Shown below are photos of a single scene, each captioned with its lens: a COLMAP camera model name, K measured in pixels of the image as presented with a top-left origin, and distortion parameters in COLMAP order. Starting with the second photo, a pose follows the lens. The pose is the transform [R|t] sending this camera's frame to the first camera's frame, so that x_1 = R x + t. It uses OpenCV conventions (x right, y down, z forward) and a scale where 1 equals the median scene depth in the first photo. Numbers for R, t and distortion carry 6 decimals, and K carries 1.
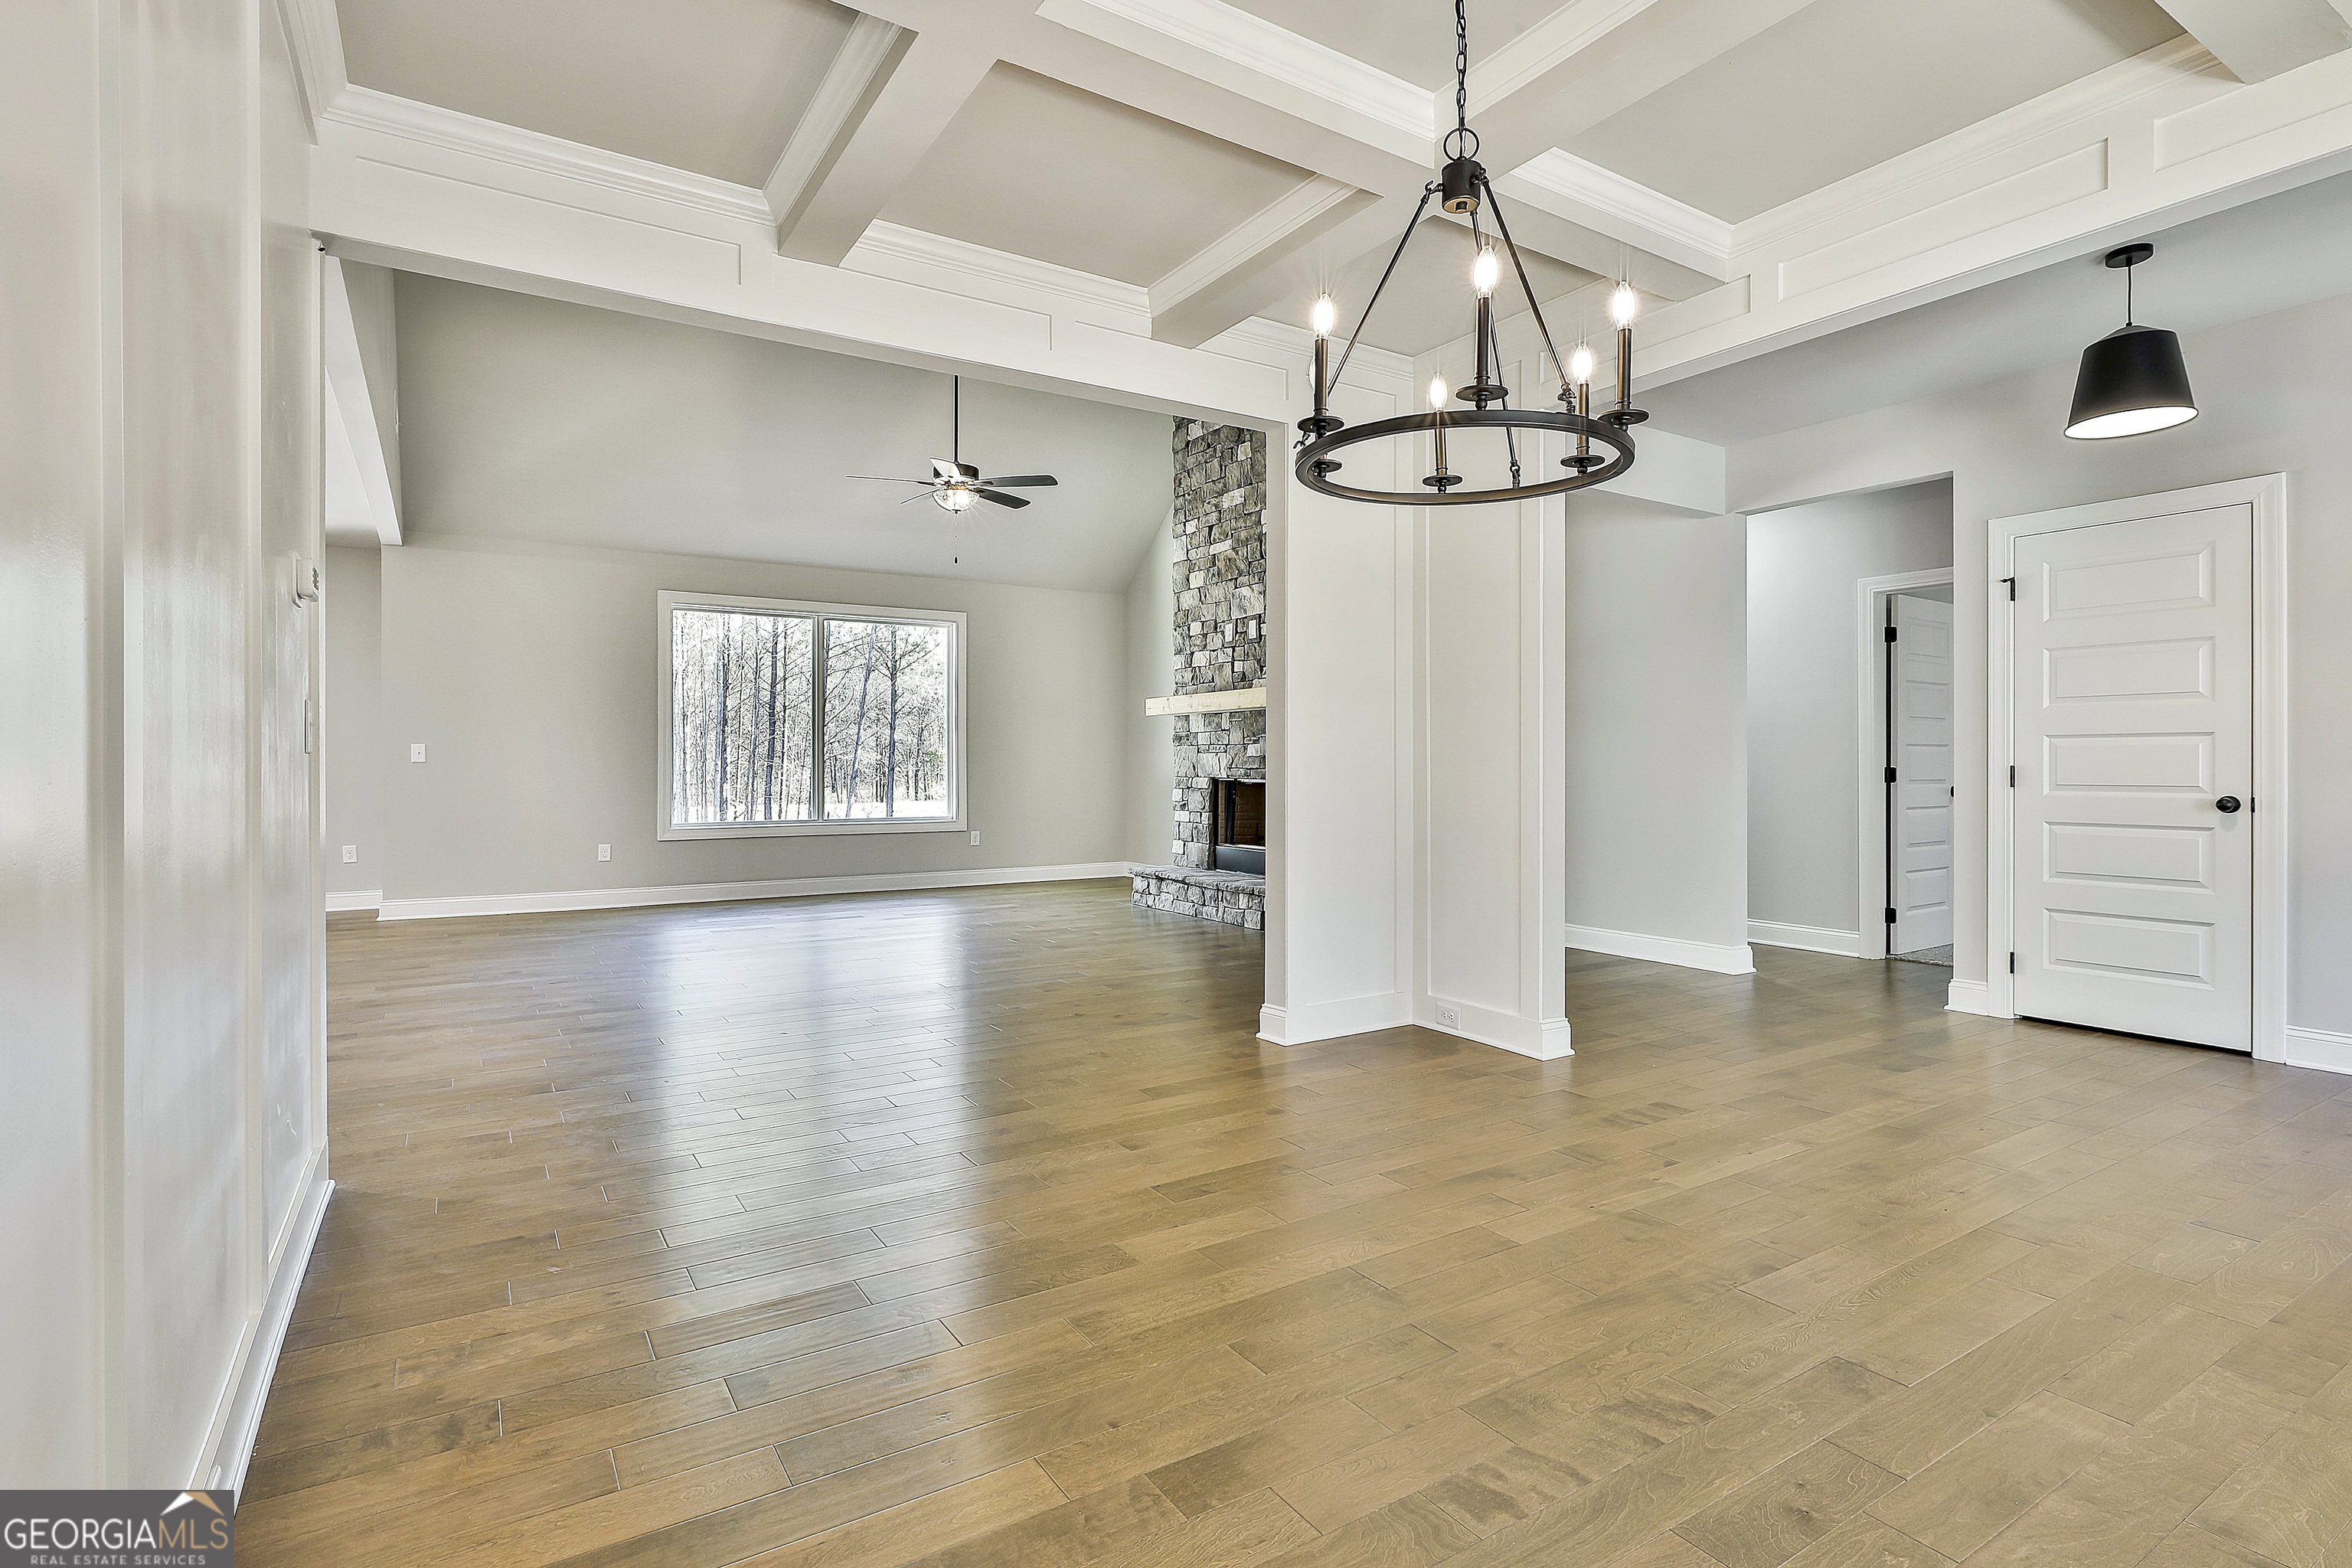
lens RADIAL K [[1138.2, 0, 1173.2], [0, 1138.2, 776.3], [0, 0, 1]] dist [-0.006948, 0.004924]
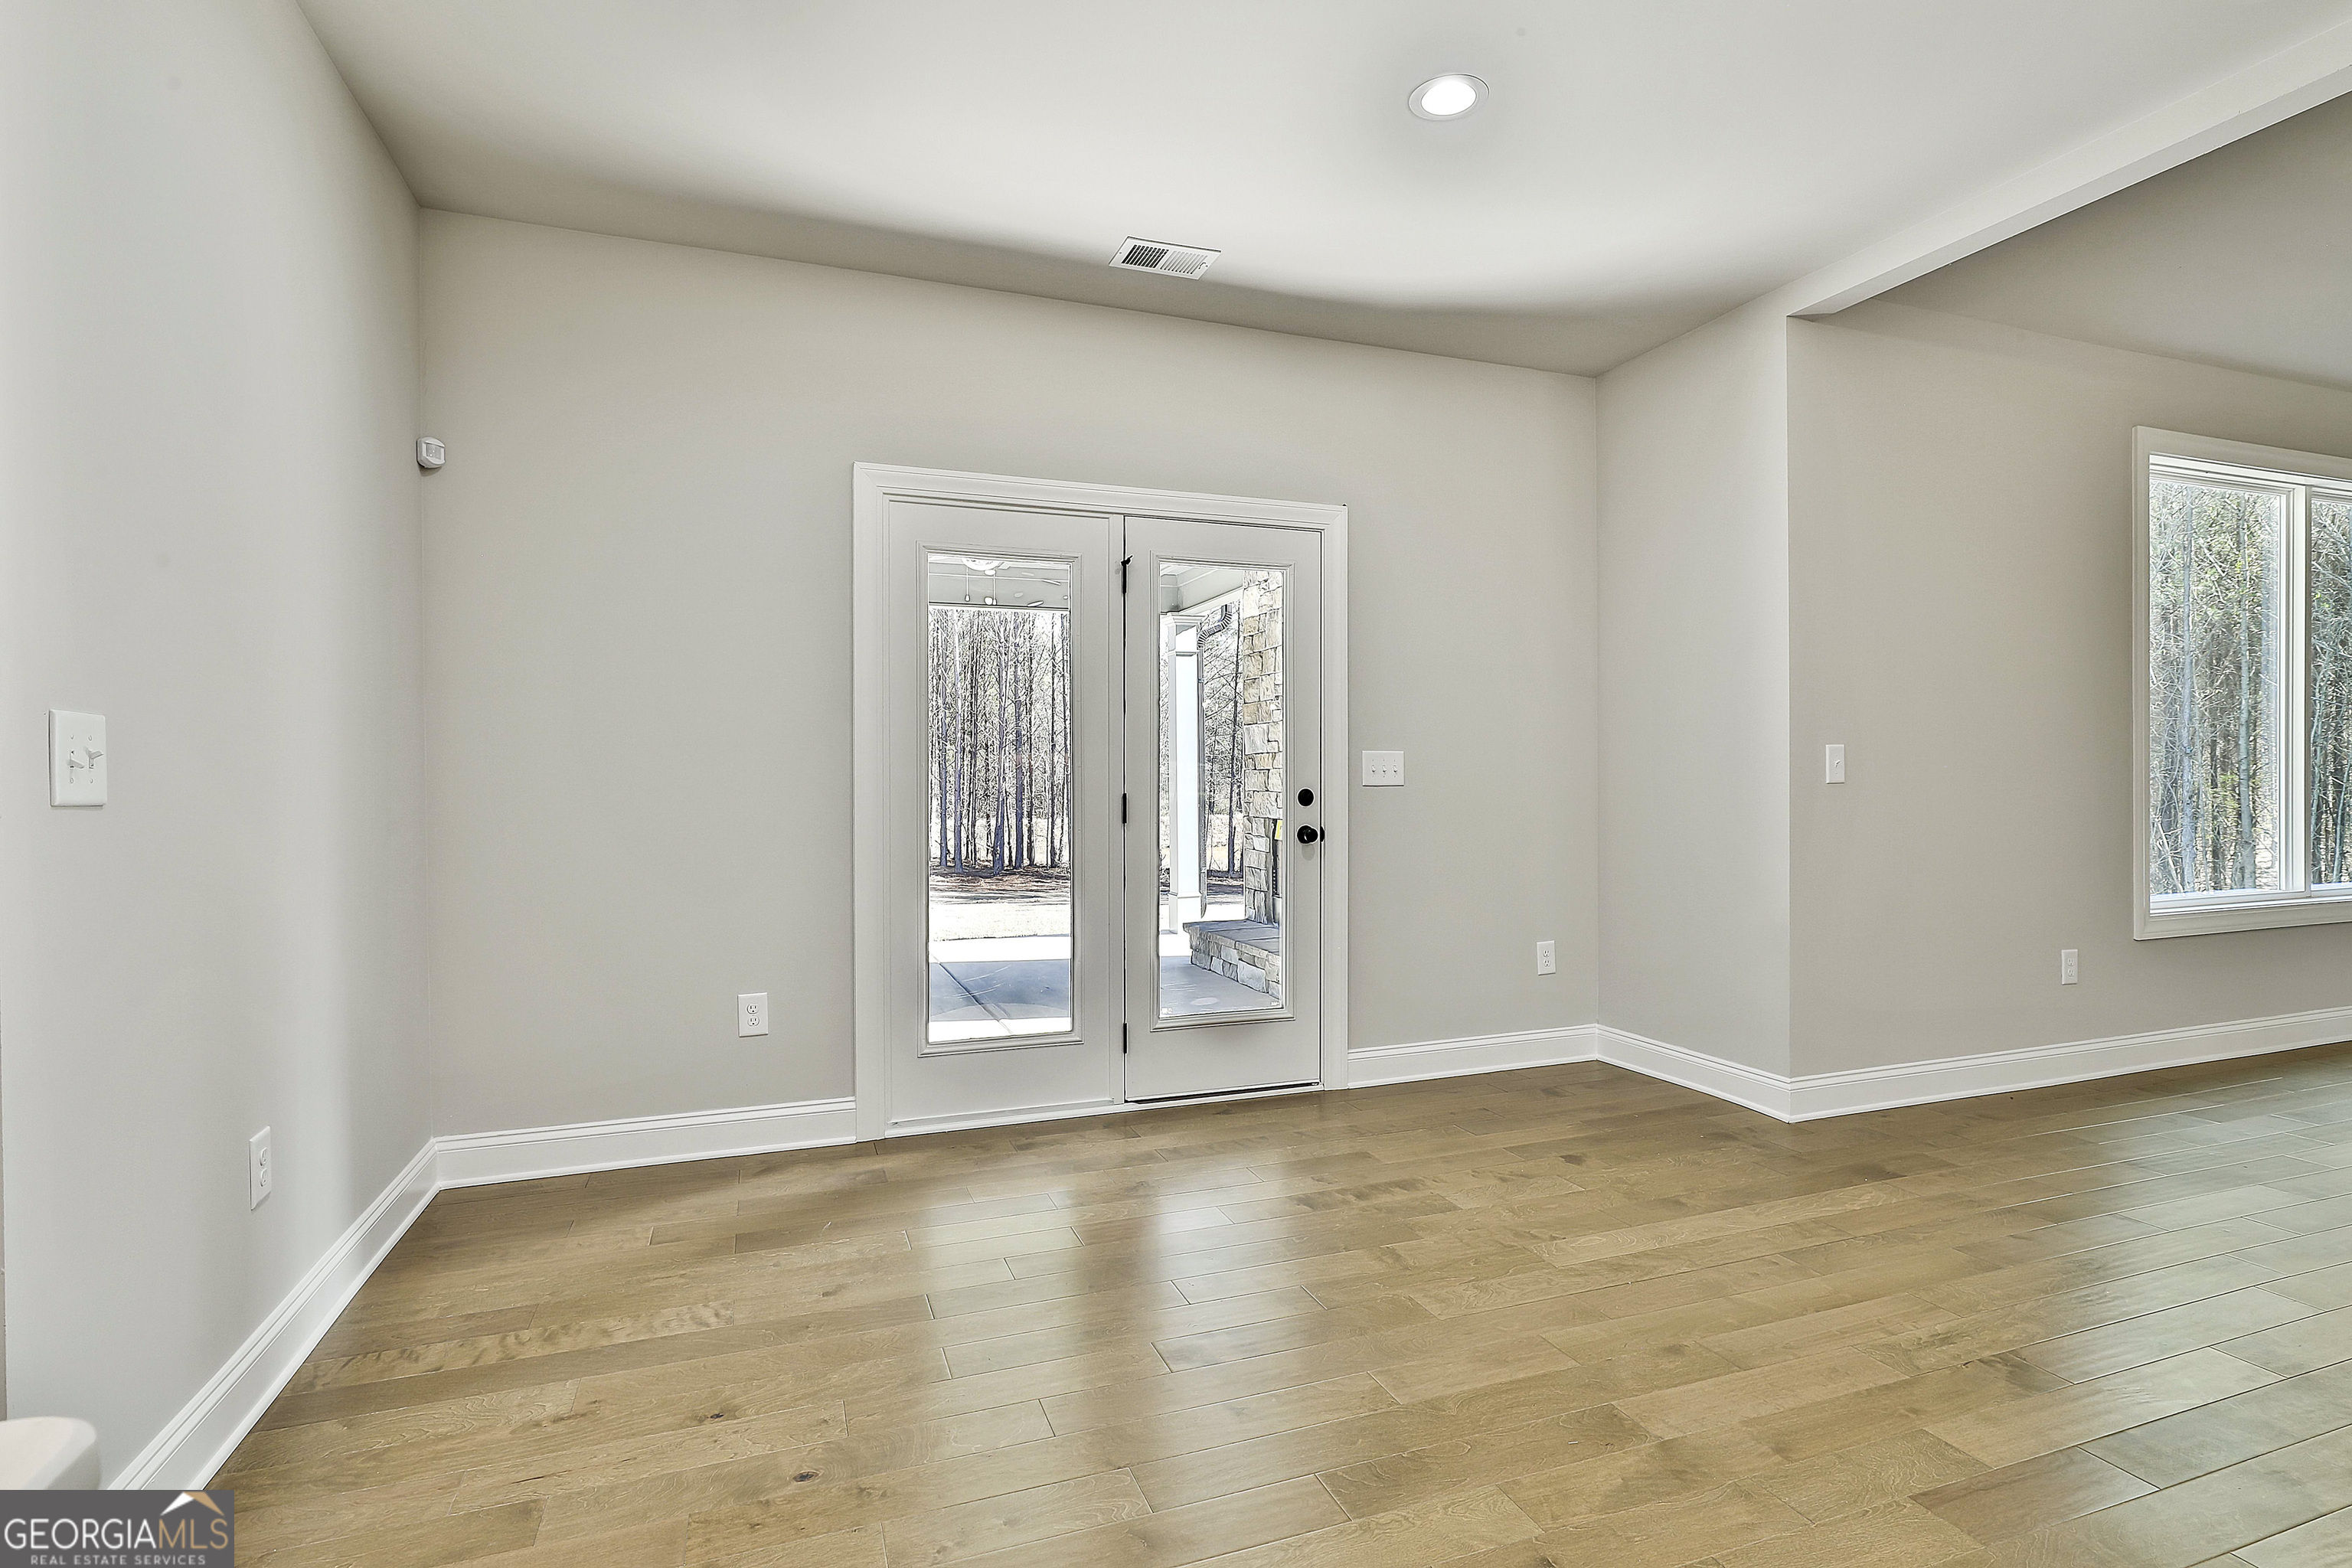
lens RADIAL K [[1138.2, 0, 1187.3], [0, 1138.2, 791.5], [0, 0, 1]] dist [-0.006948, 0.004924]
pose [[0.979546, -0.004311, -0.201176, -0.793637], [0.004591, 0.999989, 0.000925, -0.009327], [0.201170, -0.001830, 0.979555, 0.463561]]
